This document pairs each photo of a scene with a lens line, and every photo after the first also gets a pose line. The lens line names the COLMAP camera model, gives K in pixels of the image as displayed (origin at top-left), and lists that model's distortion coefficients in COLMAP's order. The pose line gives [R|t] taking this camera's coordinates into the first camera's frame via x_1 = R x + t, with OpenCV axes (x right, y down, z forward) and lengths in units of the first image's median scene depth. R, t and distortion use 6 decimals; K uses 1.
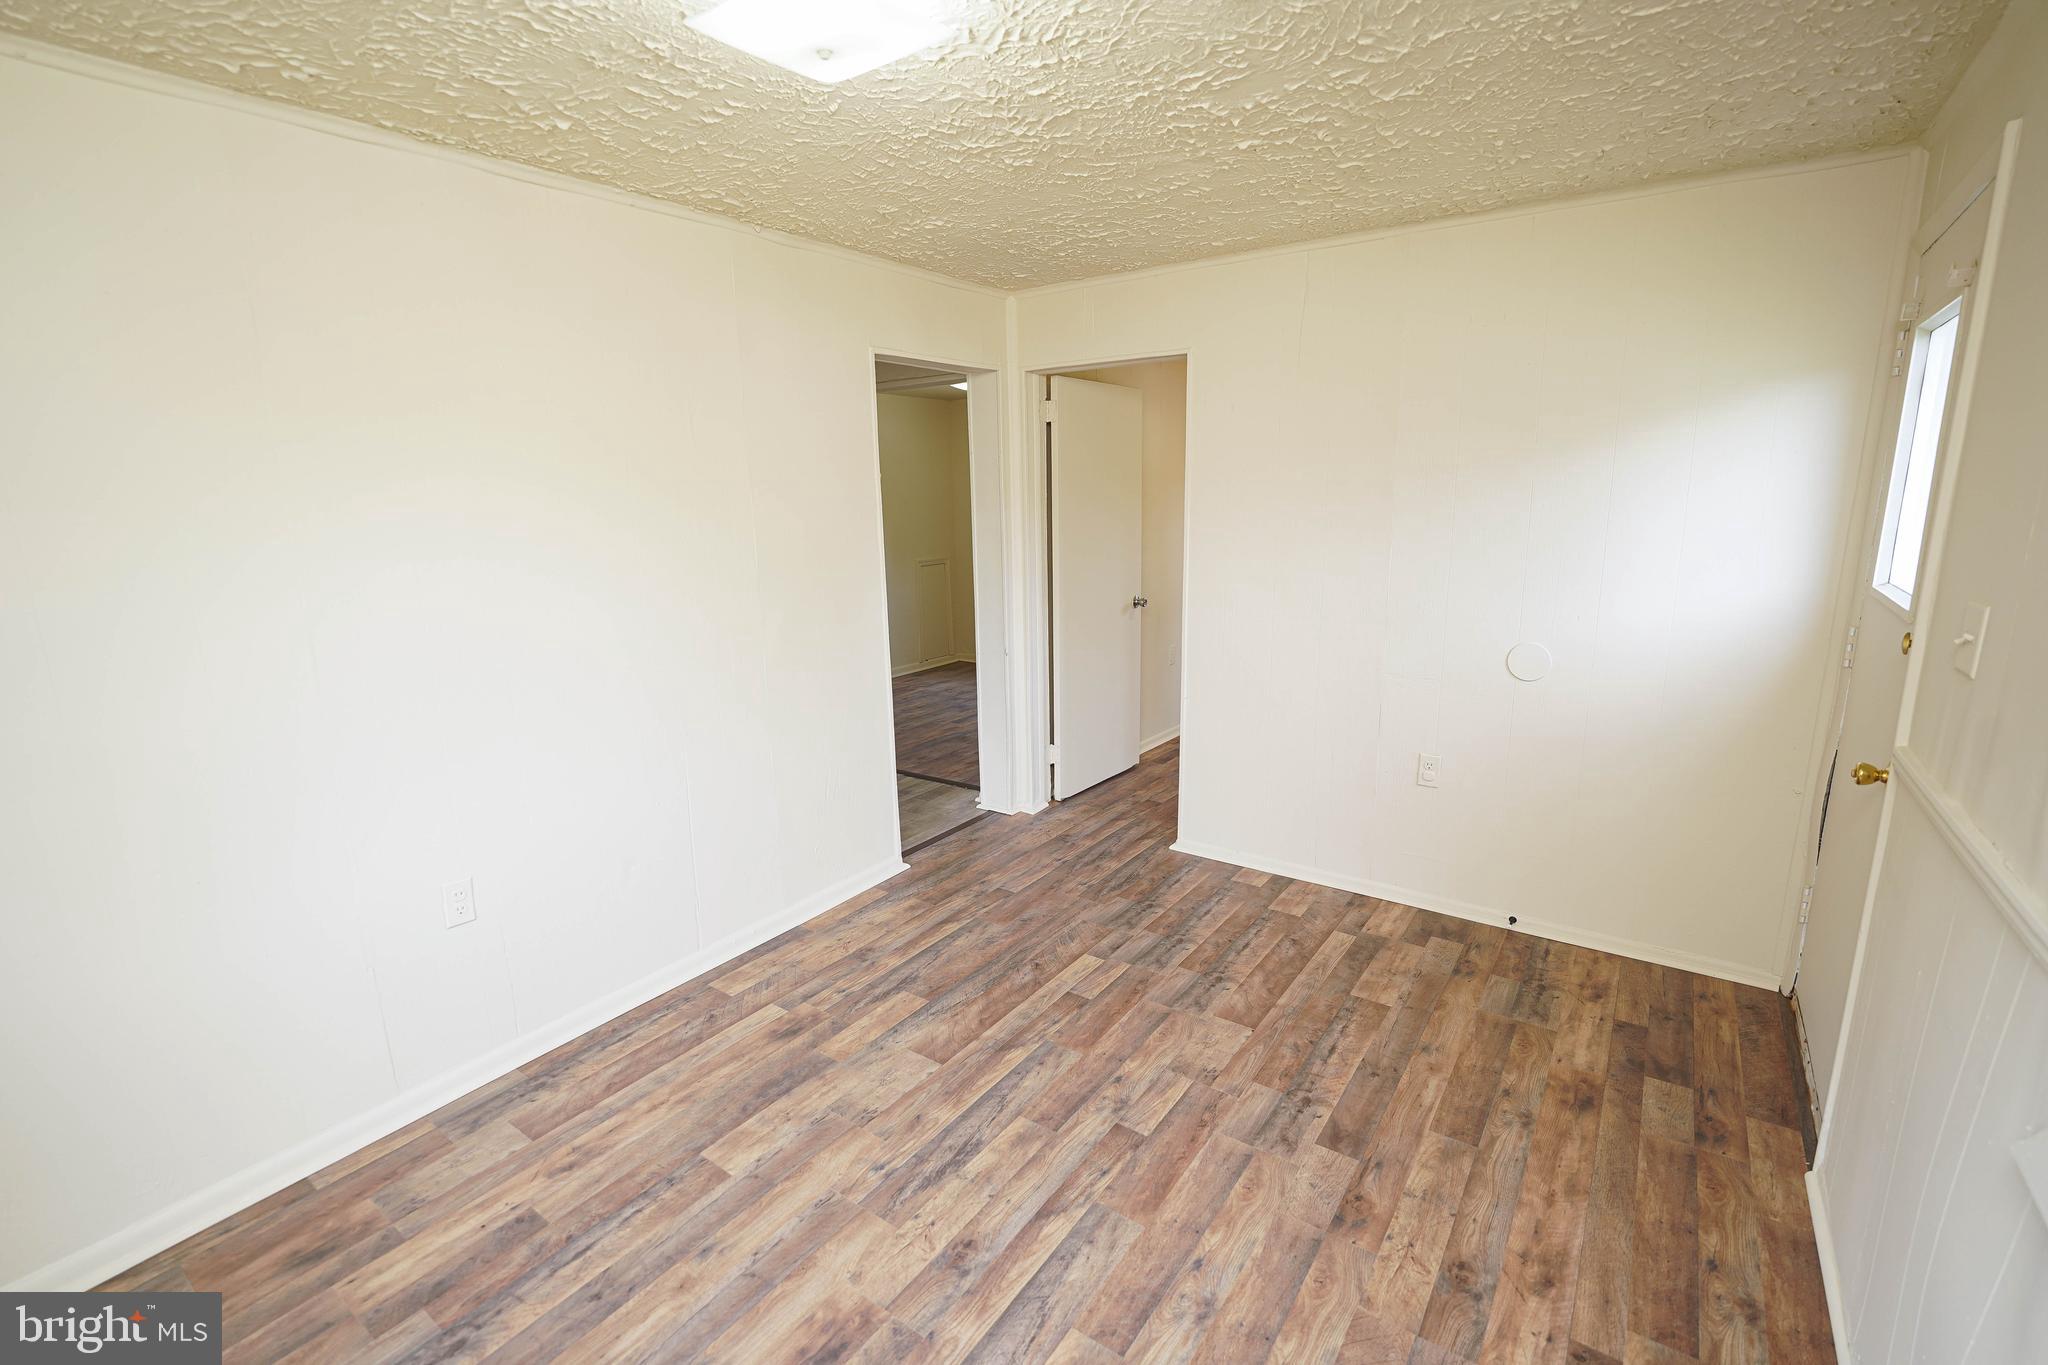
lens RADIAL K [[921.8, 0, 1019.5], [0, 921.8, 678.7], [0, 0, 1]] dist [-0.023420, 0.004072]
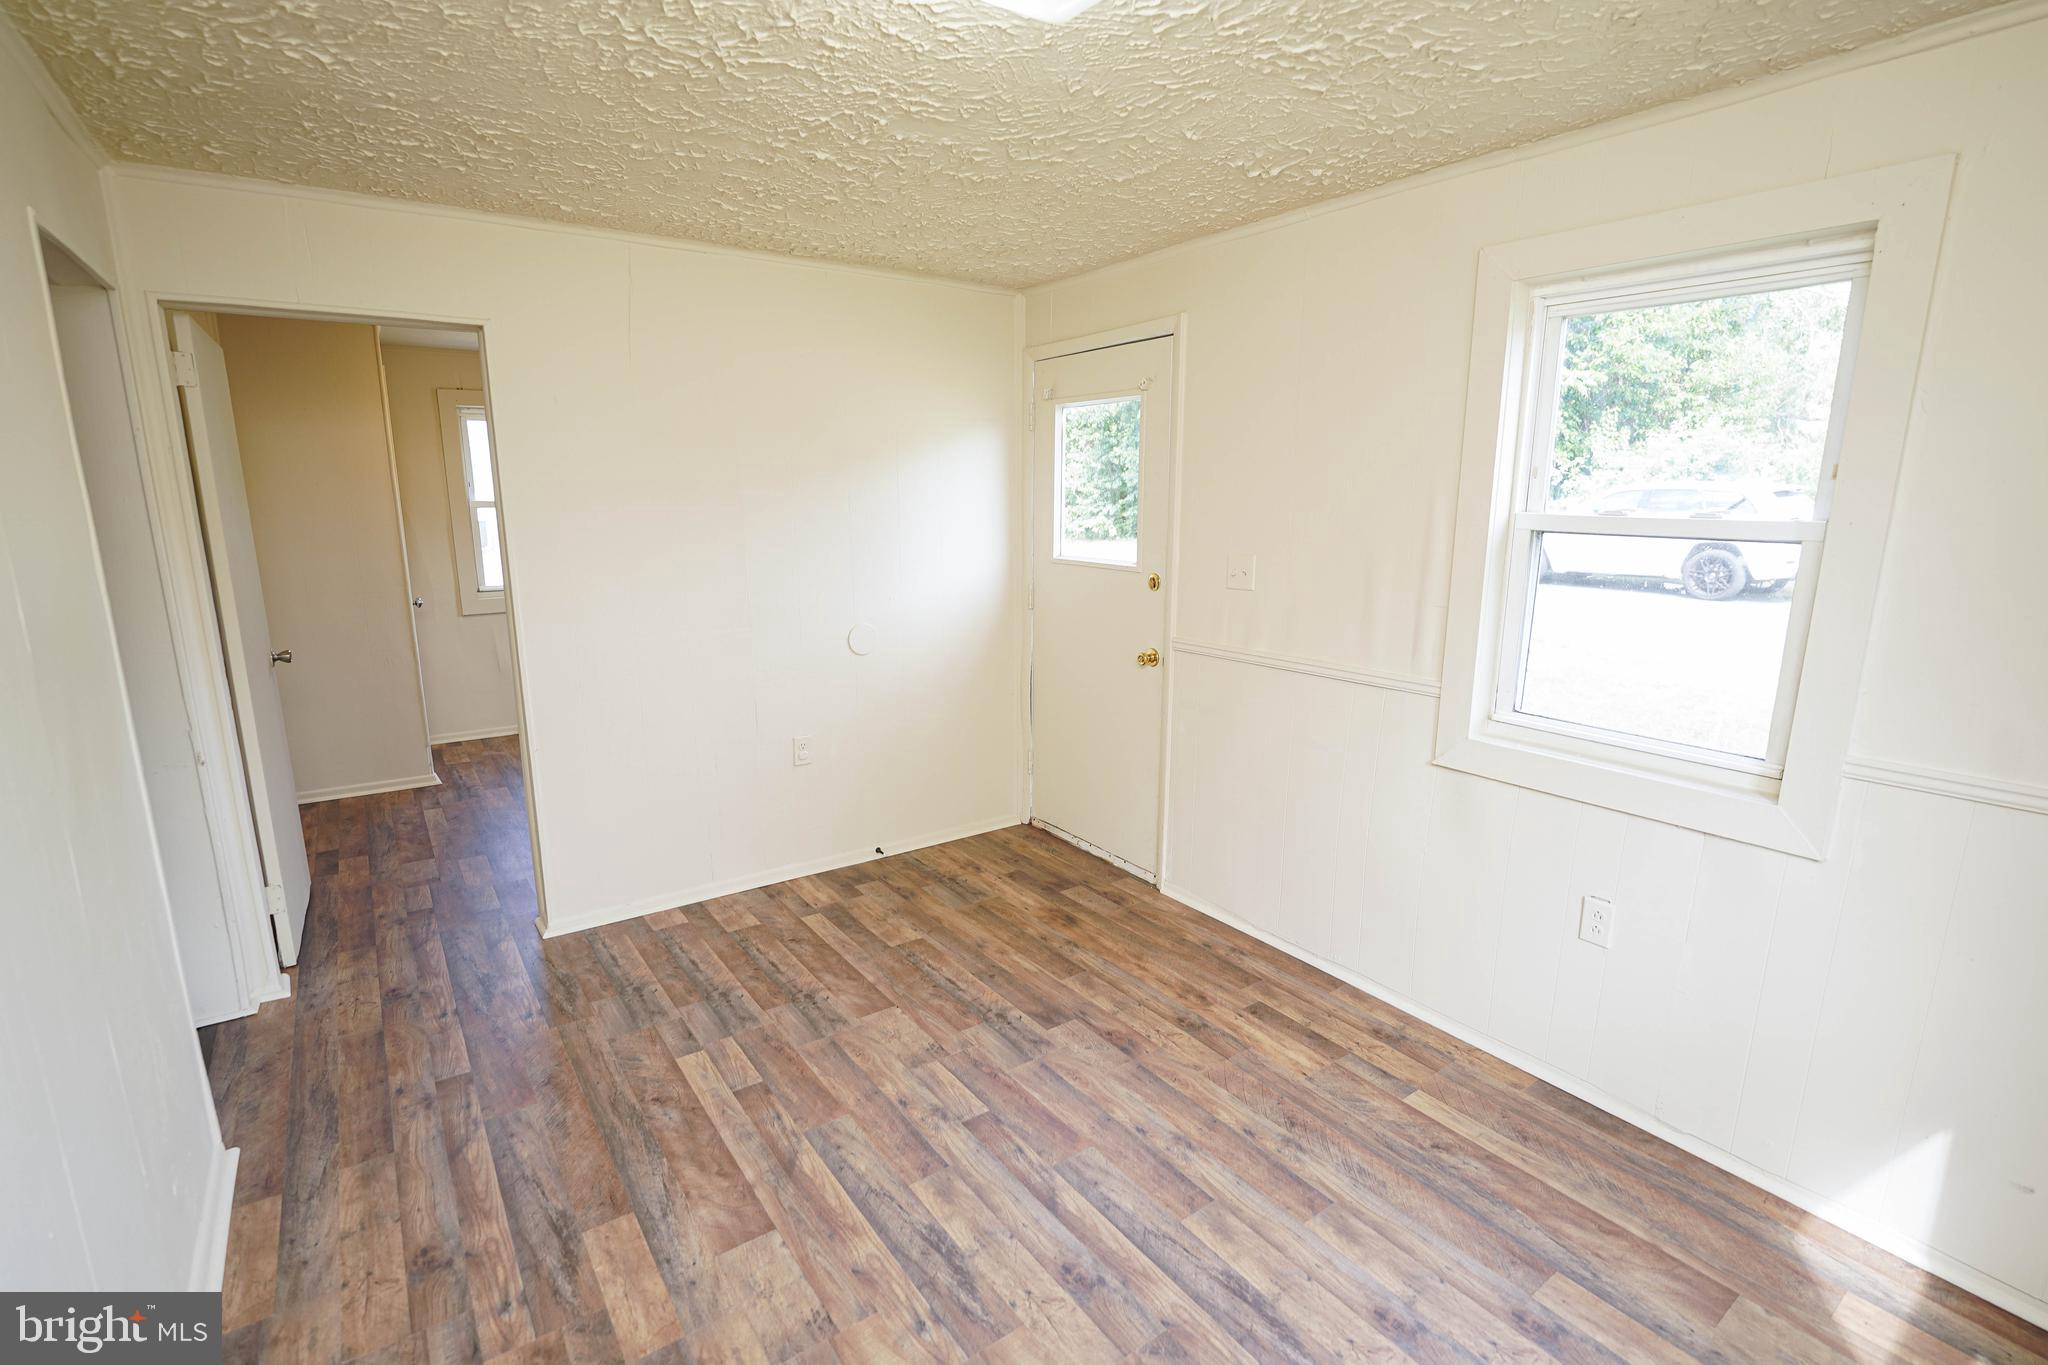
lens RADIAL K [[921.8, 0, 1020.5], [0, 921.8, 683.8], [0, 0, 1]] dist [-0.023420, 0.004072]
pose [[0.325965, -0.176905, 0.928683, -0.704216], [0.185055, 0.975272, 0.120826, -0.093690], [-0.927093, 0.132472, 0.350642, 0.507836]]
